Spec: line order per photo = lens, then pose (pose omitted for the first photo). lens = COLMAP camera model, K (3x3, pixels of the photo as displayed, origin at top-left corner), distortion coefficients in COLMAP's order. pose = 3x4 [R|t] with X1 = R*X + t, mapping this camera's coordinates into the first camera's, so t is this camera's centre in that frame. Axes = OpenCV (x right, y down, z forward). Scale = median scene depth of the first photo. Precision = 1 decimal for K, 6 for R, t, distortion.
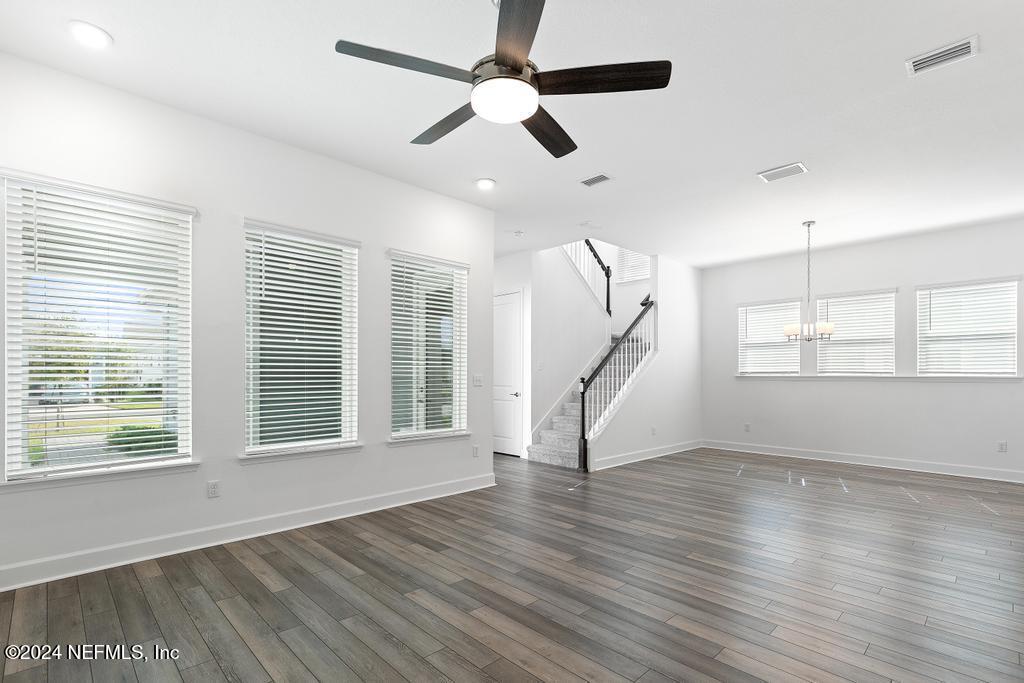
lens RADIAL K [[484.0, 0, 510.4], [0, 484.0, 373.3], [0, 0, 1]] dist [0.015470, -0.000152]
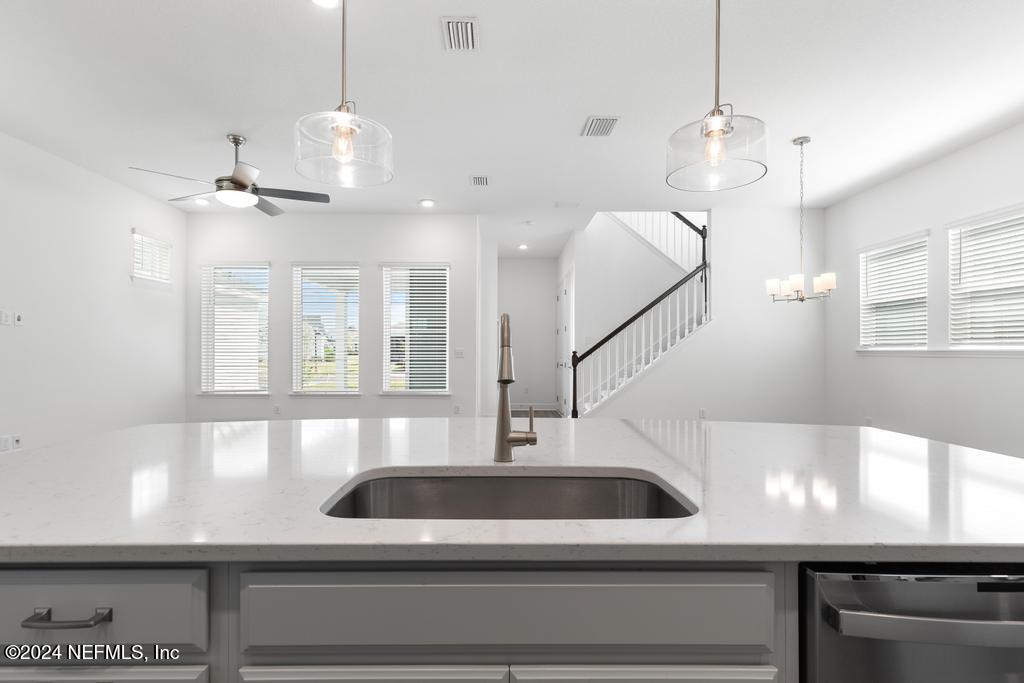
lens RADIAL K [[490.9, 0, 498.2], [0, 490.9, 345.1], [0, 0, 1]] dist [0.000282, -0.000138]
pose [[0.720911, -0.005513, -0.693006, 0.756019], [0.001188, 0.999977, -0.006719, 0.002929], [0.693027, 0.004020, 0.720901, 0.131152]]
